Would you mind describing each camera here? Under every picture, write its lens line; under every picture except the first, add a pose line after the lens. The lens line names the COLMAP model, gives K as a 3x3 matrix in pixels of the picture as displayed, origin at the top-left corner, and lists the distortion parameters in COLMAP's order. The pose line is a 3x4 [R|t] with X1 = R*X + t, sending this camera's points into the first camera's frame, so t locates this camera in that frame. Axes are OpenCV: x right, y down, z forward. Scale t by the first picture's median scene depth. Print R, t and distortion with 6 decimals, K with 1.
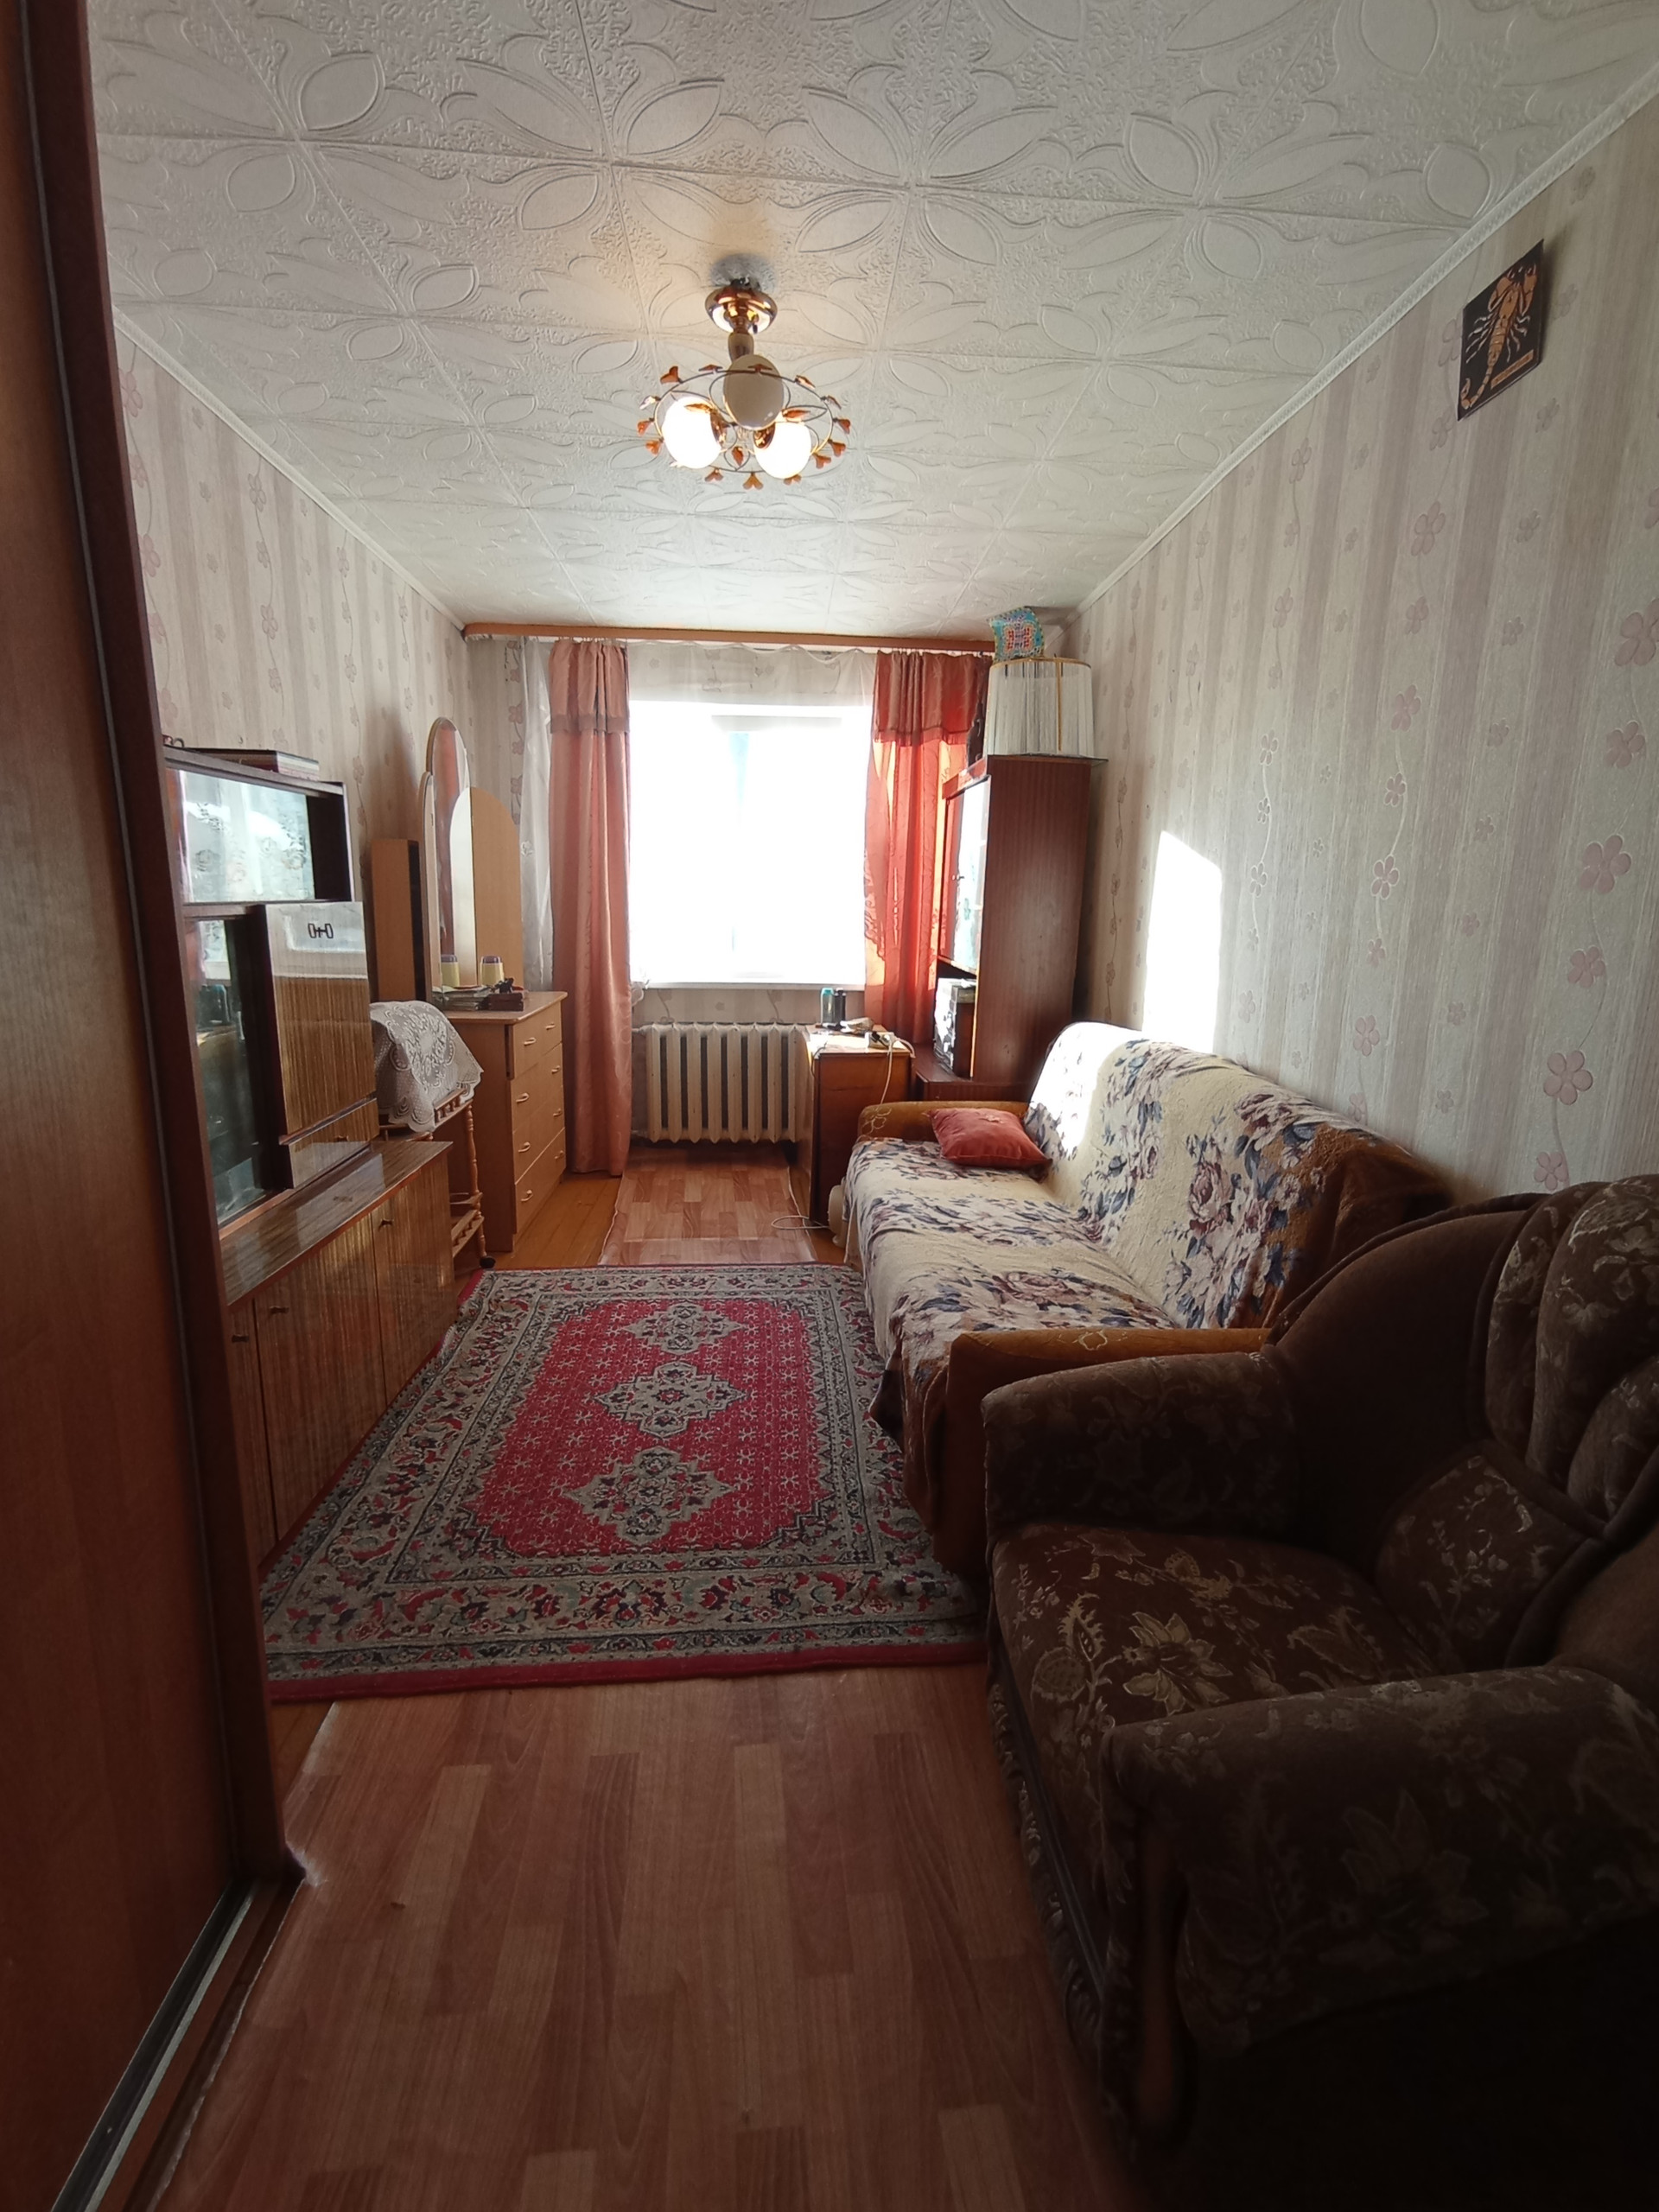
lens RADIAL K [[999.8, 0, 829.5], [0, 999.8, 1106.0], [0, 0, 1]] dist [0.000784, 0.000455]
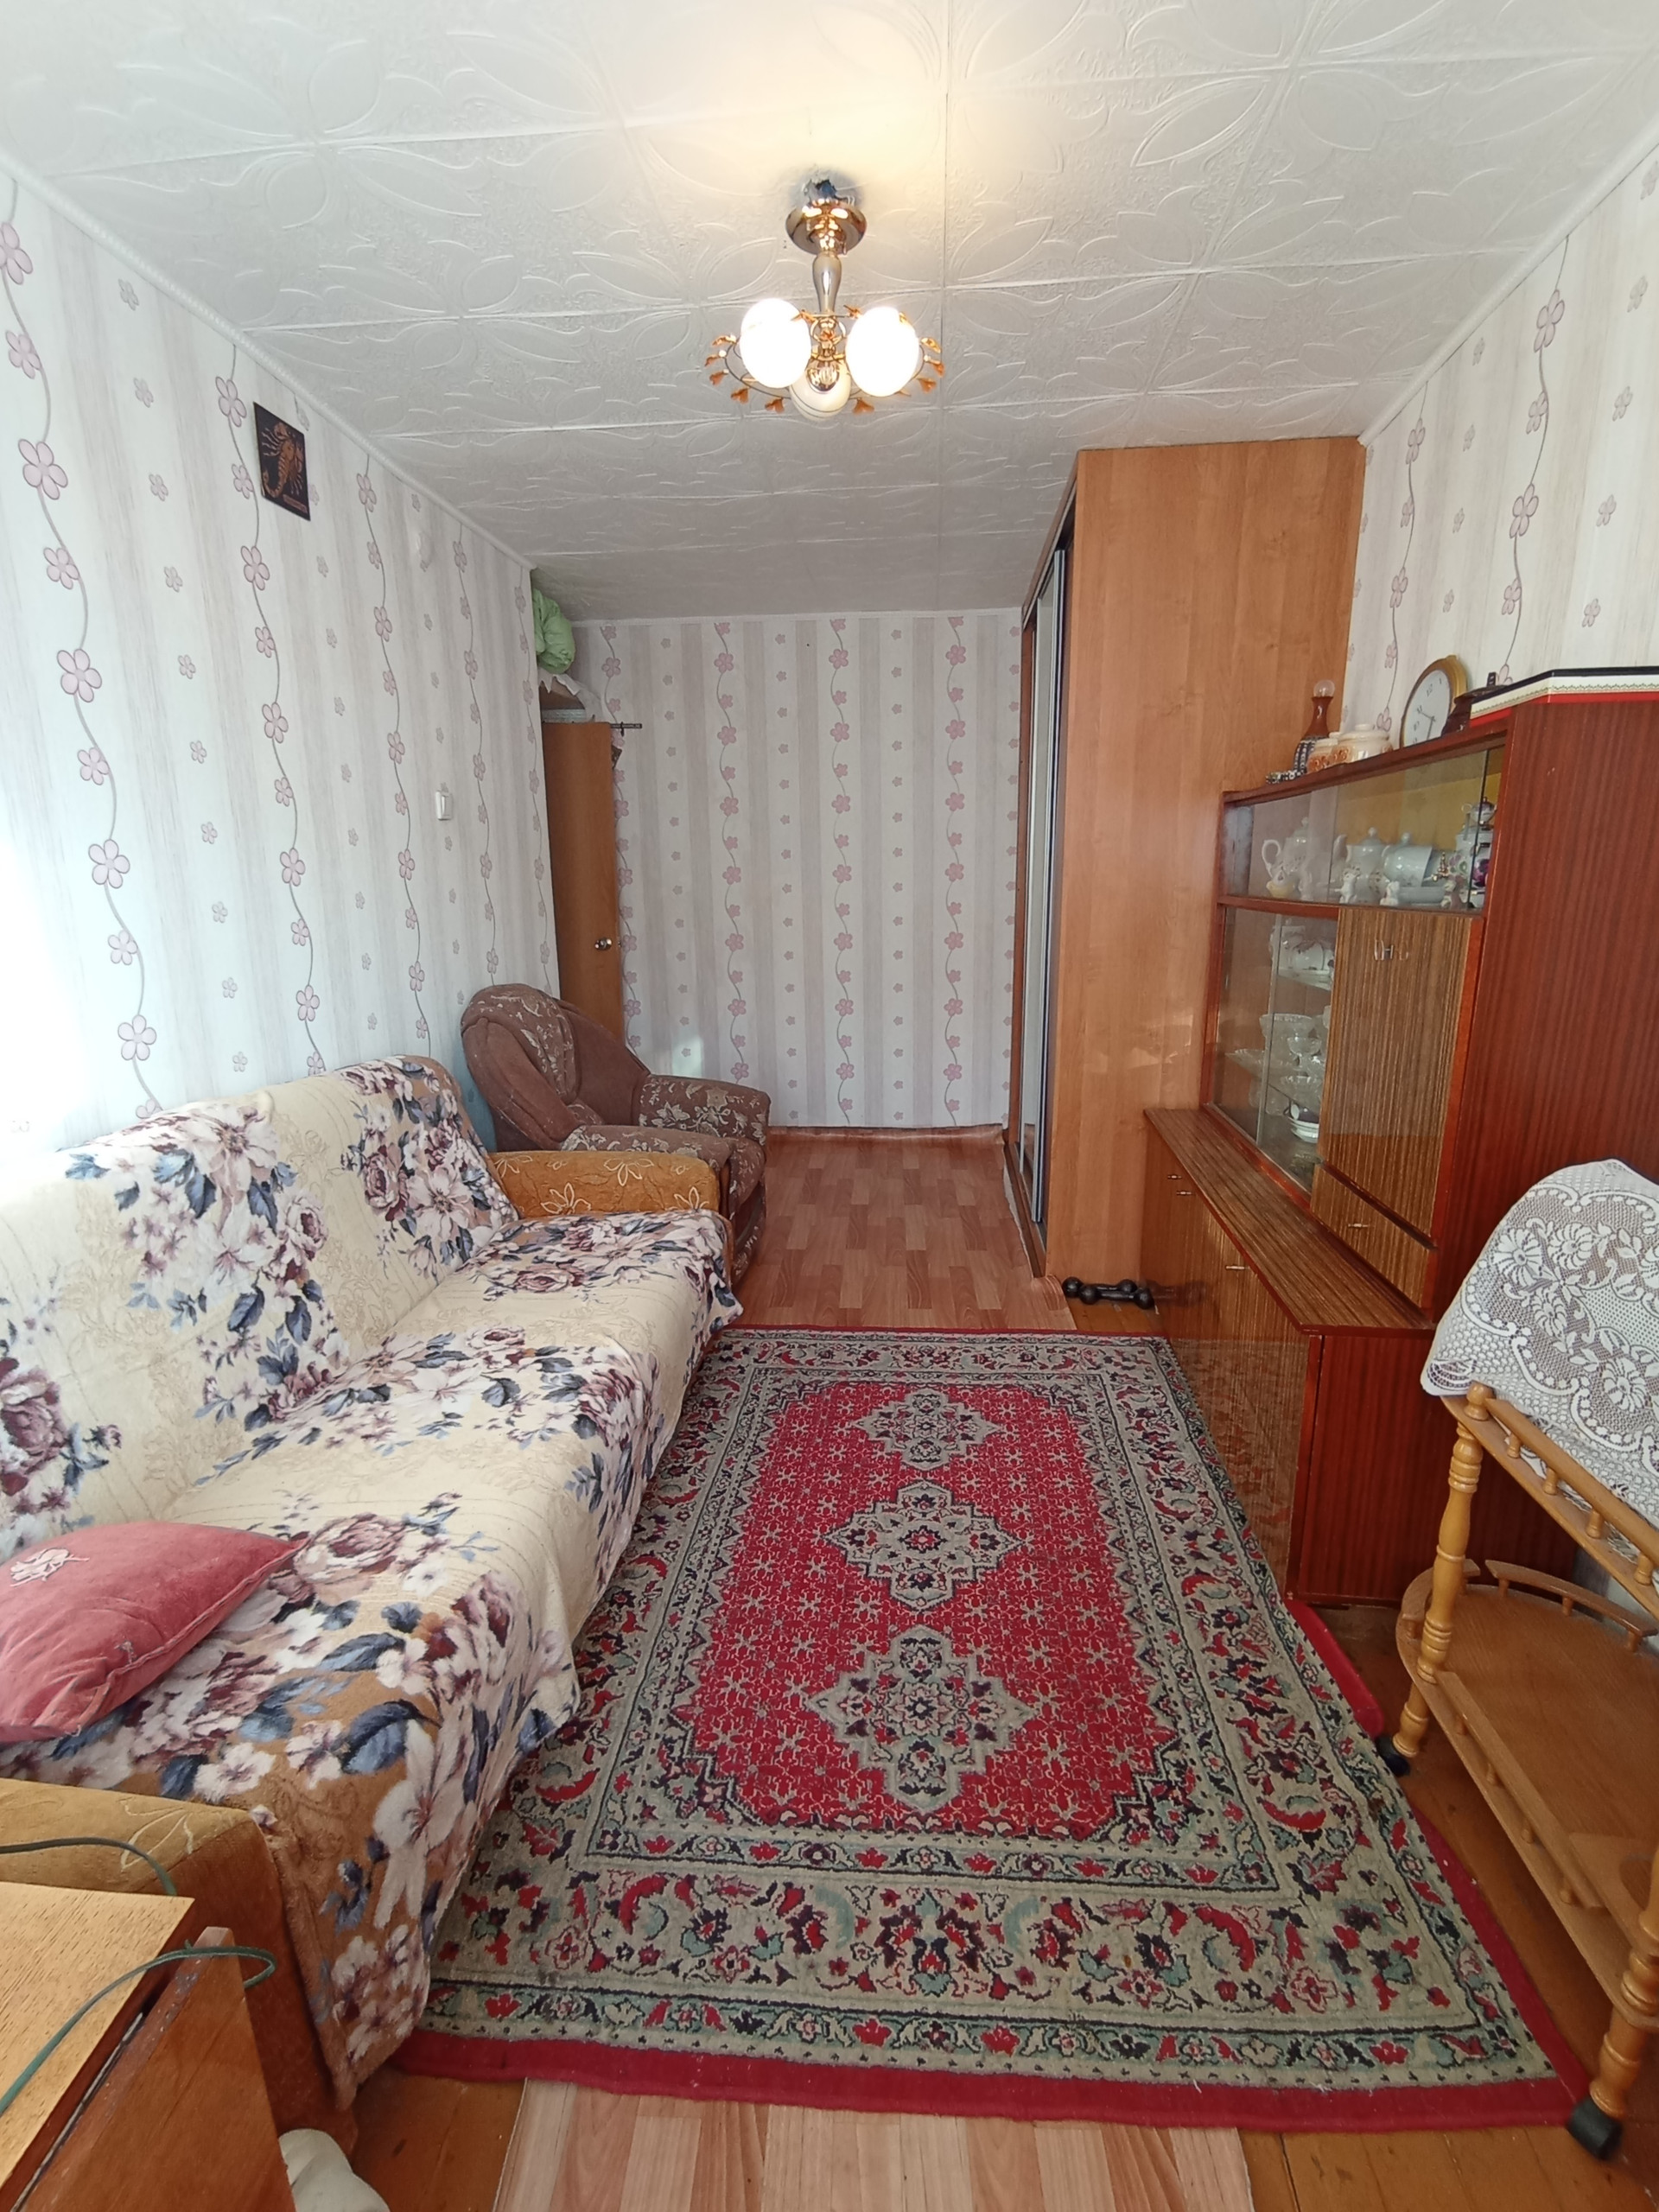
lens RADIAL K [[999.8, 0, 829.5], [0, 999.8, 1106.0], [0, 0, 1]] dist [0.000784, 0.000455]
pose [[-0.987046, -0.046464, 0.153559, -0.191533], [0.023954, 0.903736, 0.427419, -0.349882], [-0.158636, 0.425561, -0.890917, 1.562236]]
